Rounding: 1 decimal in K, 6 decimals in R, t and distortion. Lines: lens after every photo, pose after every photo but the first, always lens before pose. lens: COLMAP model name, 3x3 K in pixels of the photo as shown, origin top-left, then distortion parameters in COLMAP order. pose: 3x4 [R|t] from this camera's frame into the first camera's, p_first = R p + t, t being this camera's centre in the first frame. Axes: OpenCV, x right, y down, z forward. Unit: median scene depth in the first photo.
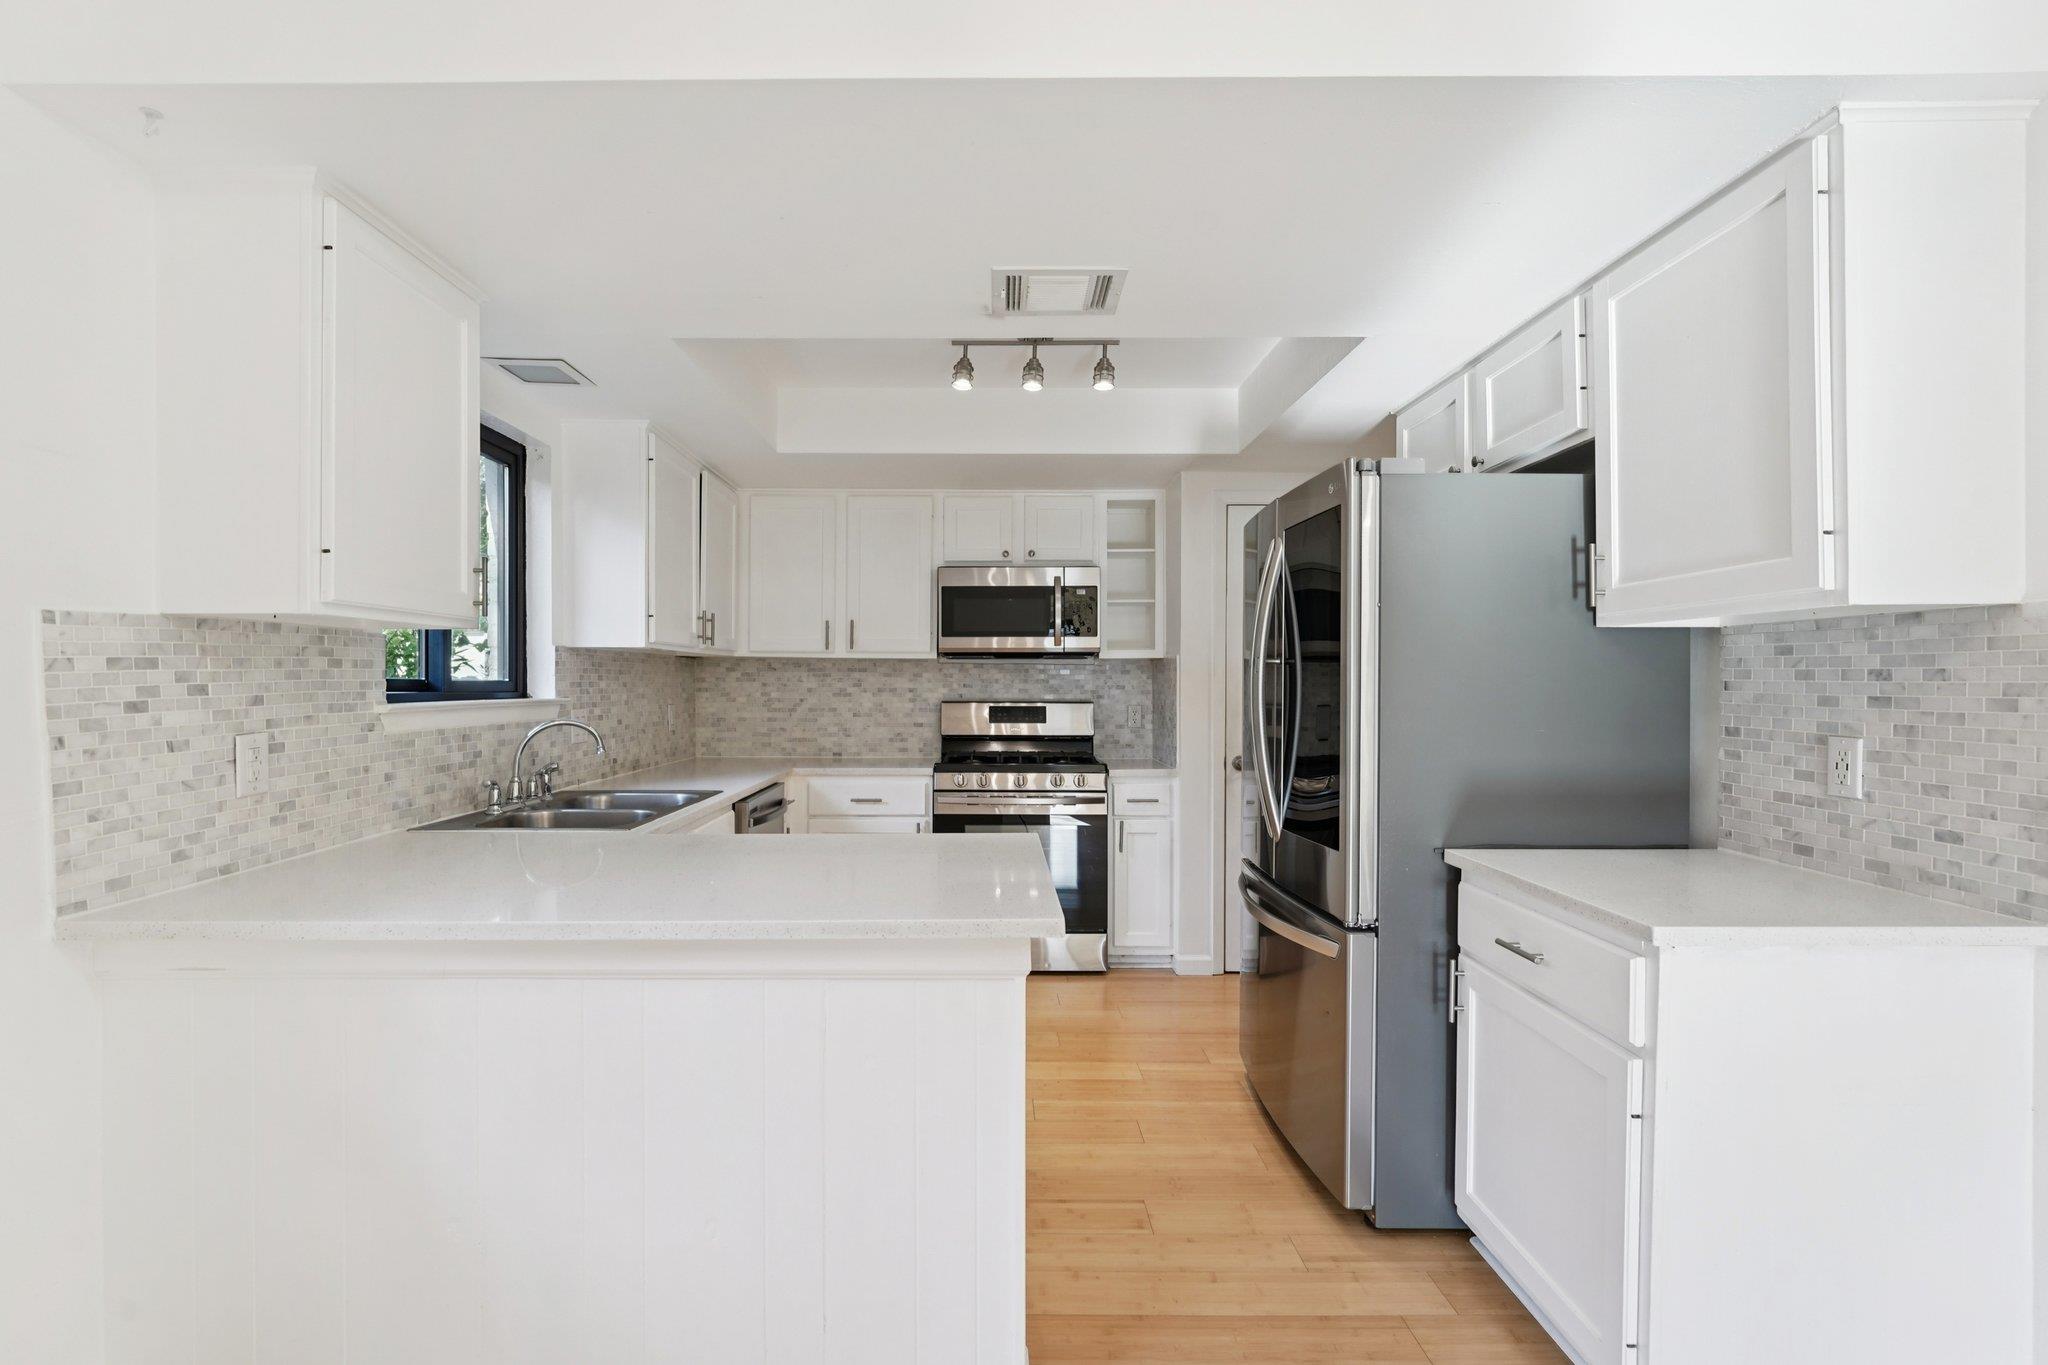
lens RADIAL K [[904.0, 0, 1007.5], [0, 904.0, 686.2], [0, 0, 1]] dist [-0.010799, 0.001772]
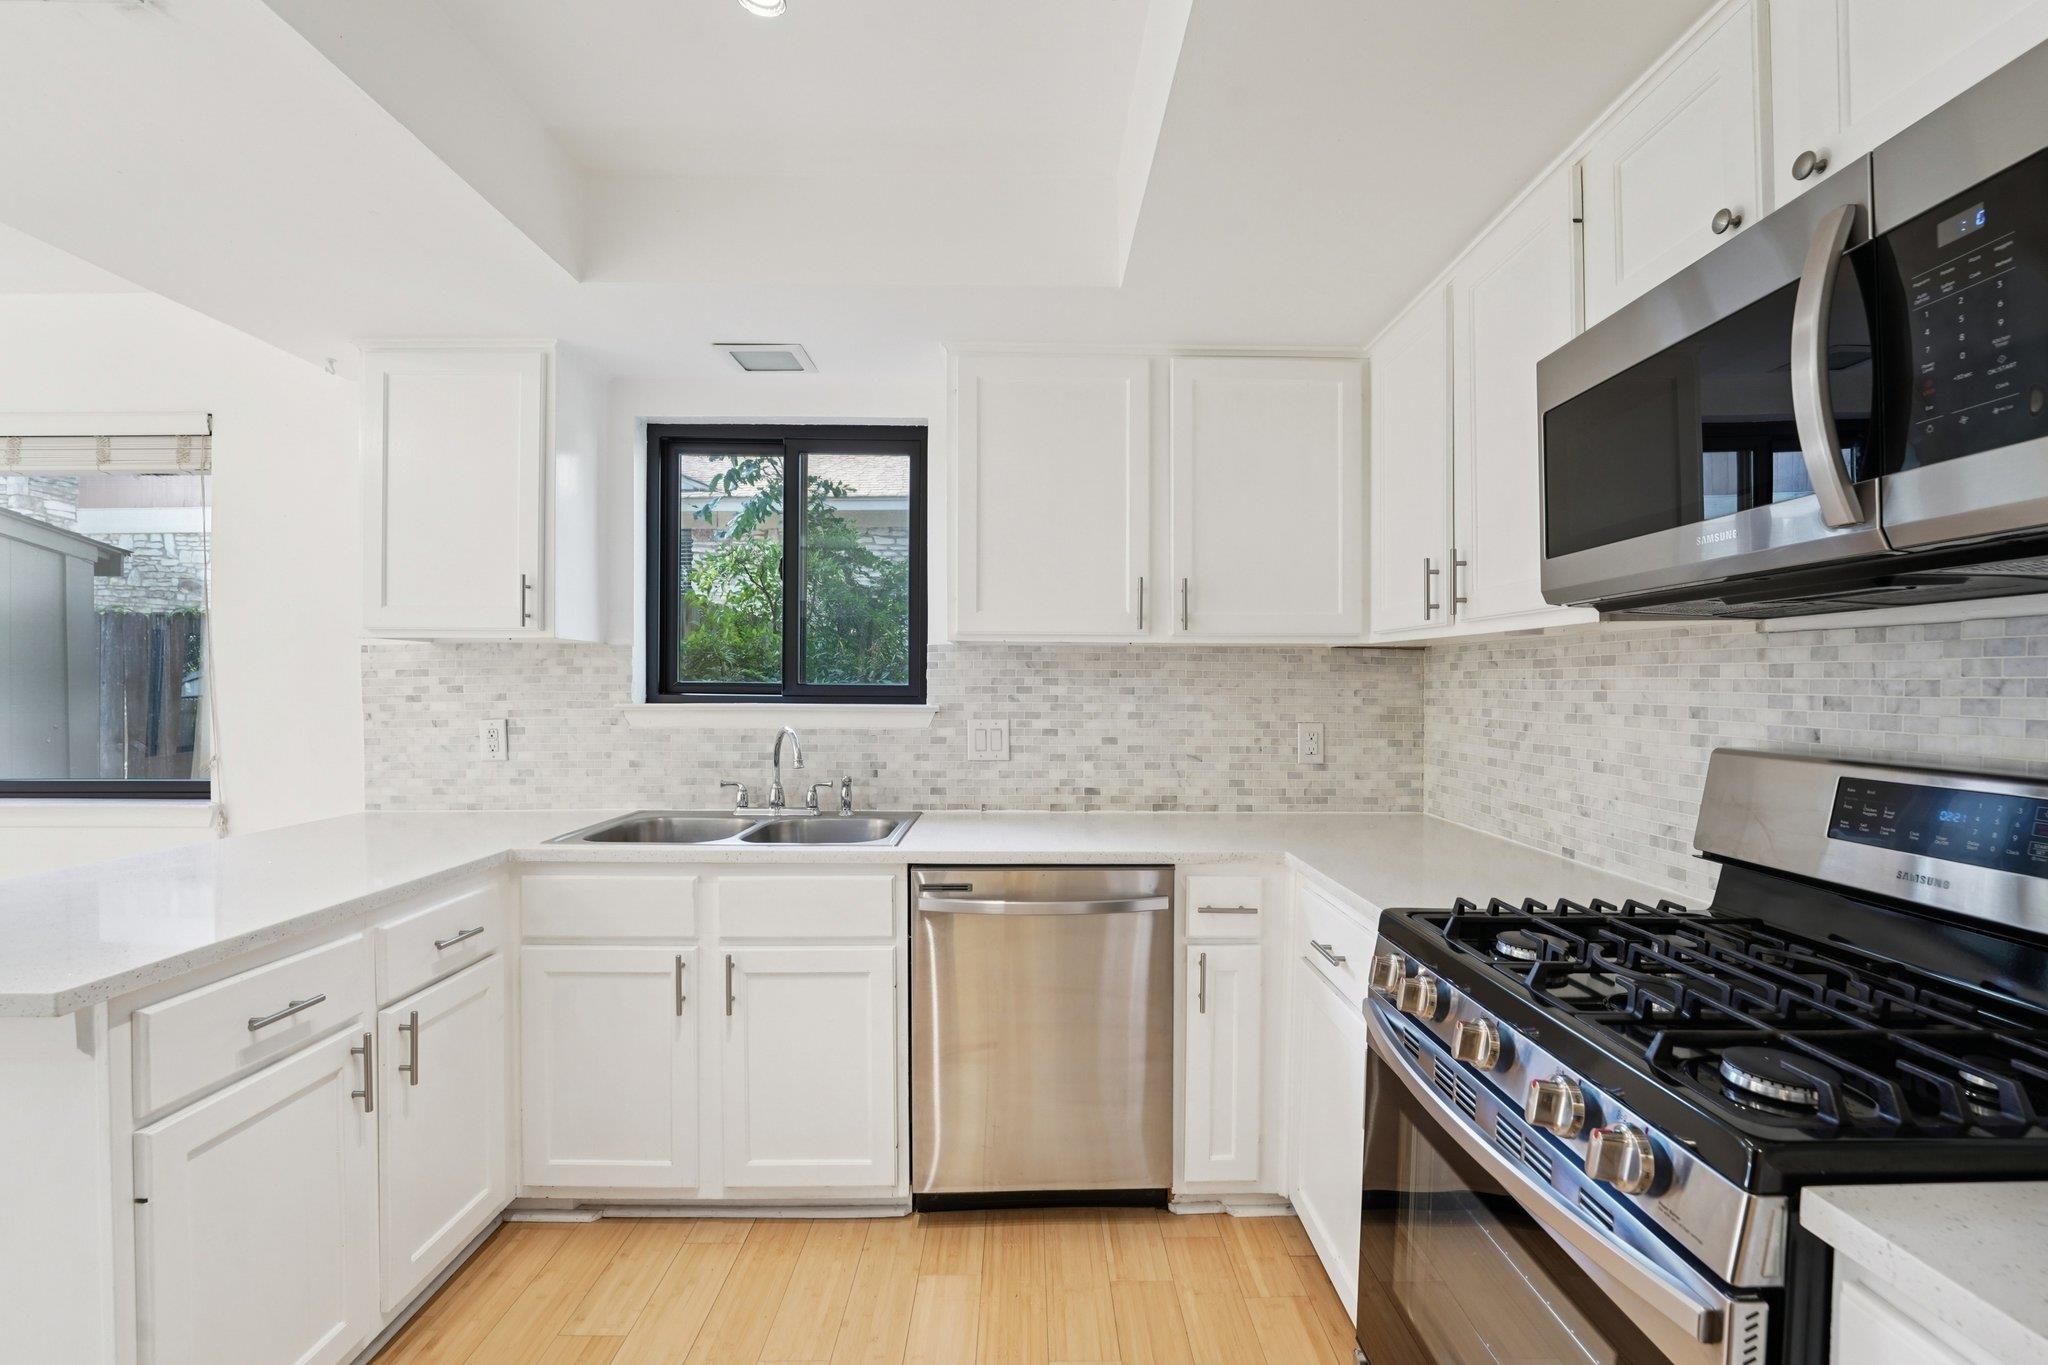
lens RADIAL K [[904.0, 0, 1020.8], [0, 904.0, 695.8], [0, 0, 1]] dist [-0.010799, 0.001772]
pose [[0.002533, 0.010039, -0.999946, 0.528675], [-0.009226, 0.999907, 0.010015, -0.007214], [0.999954, 0.009200, 0.002626, 1.533757]]
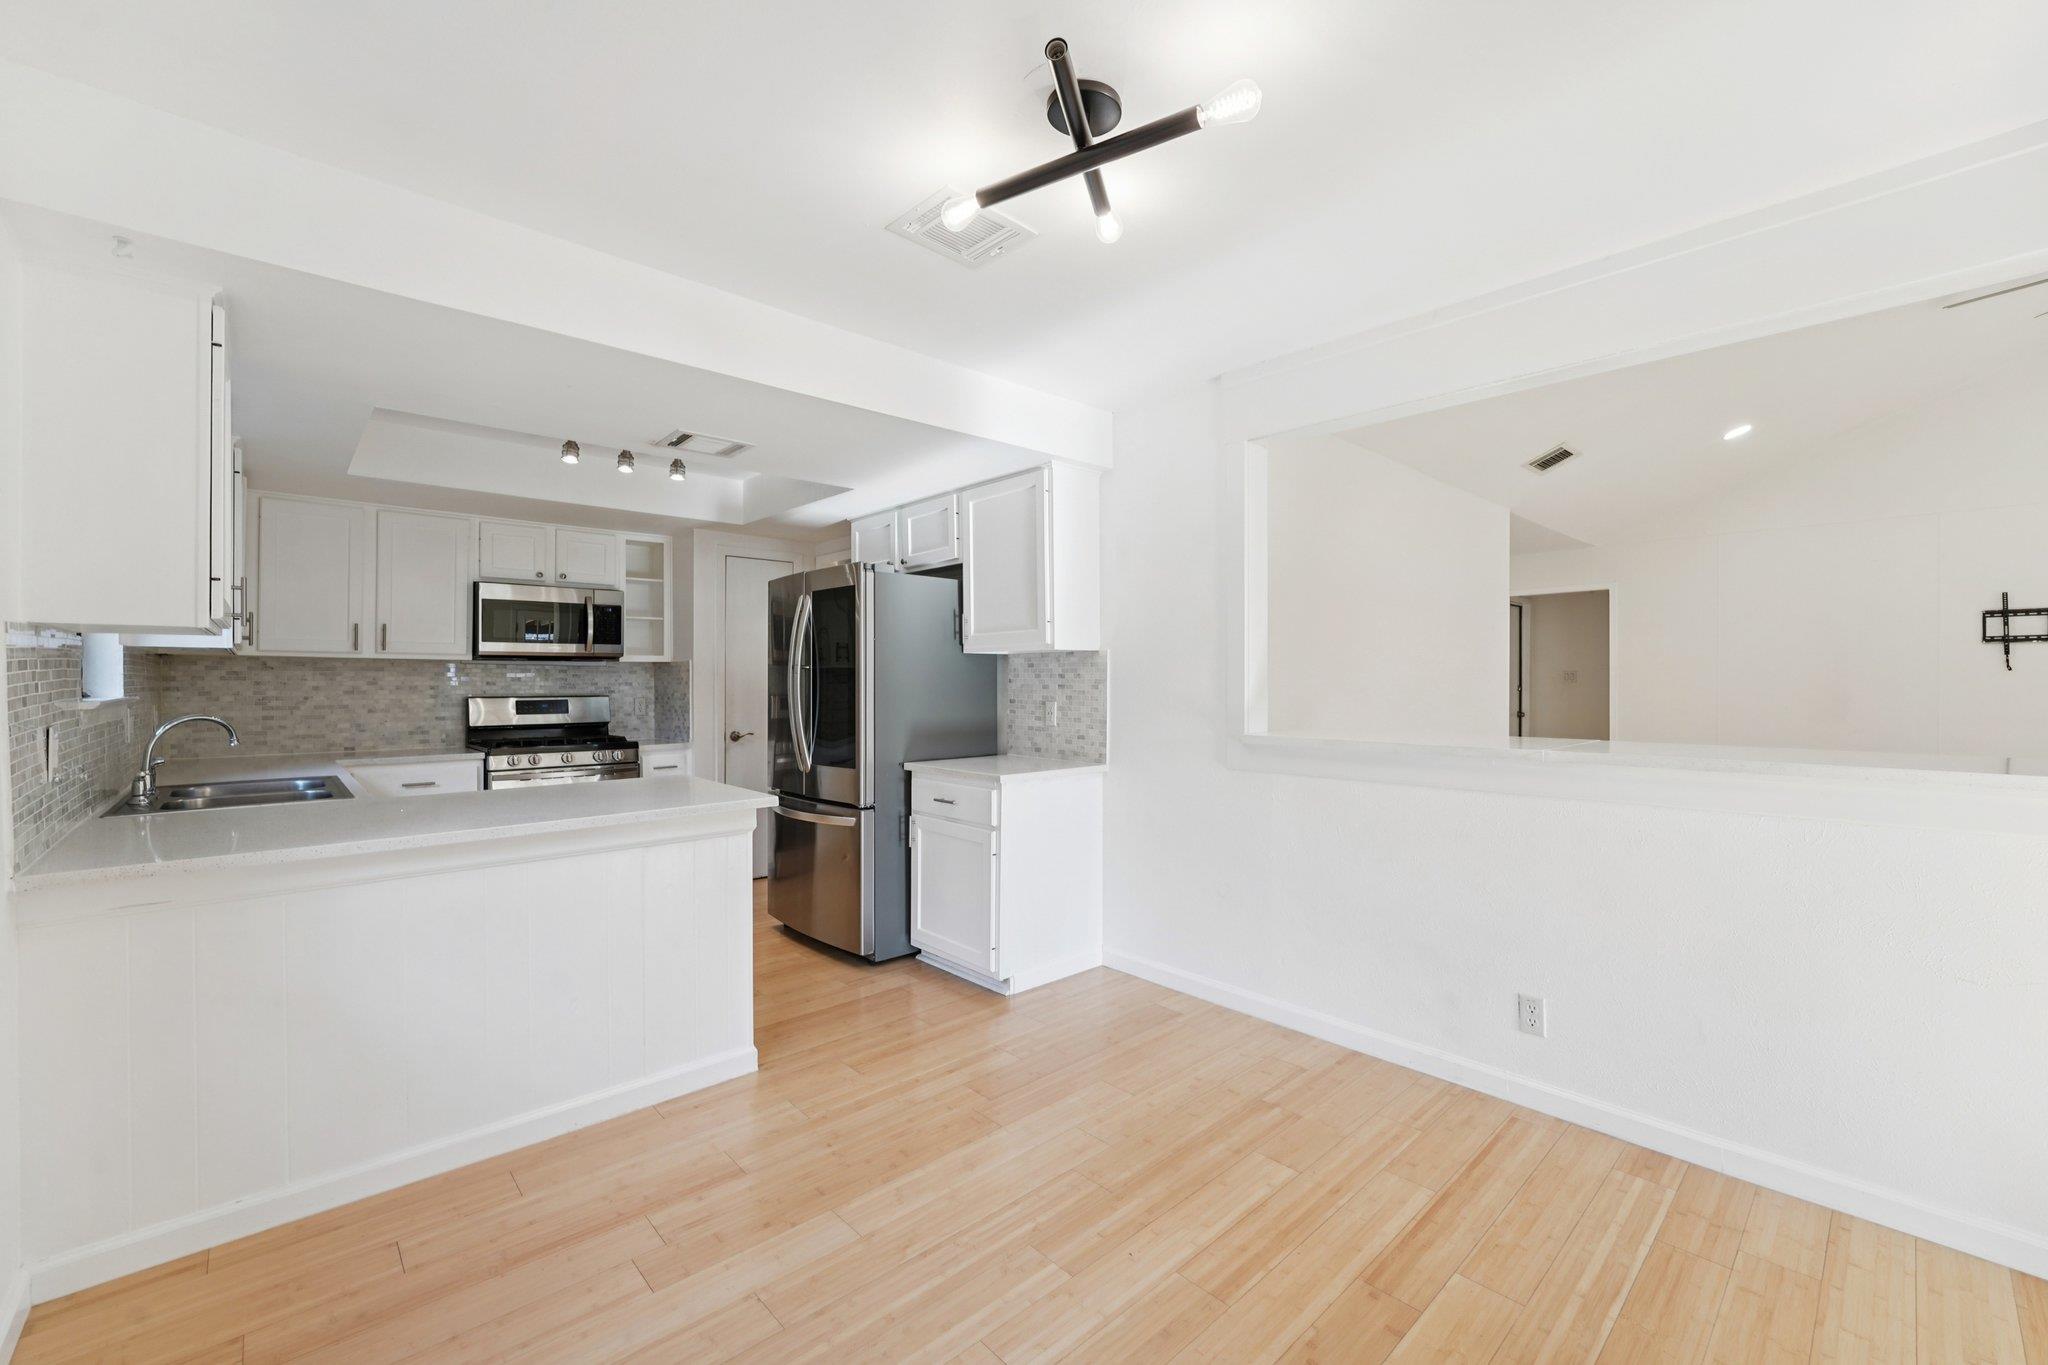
lens RADIAL K [[833.3, 0, 1022.6], [0, 833.3, 681.3], [0, 0, 1]] dist [-0.018288, 0.000466]
pose [[0.734046, -0.003818, 0.679090, -0.555738], [0.005603, 0.999984, -0.000435, 0.002222], [-0.679077, 0.004125, 0.734055, -0.514025]]
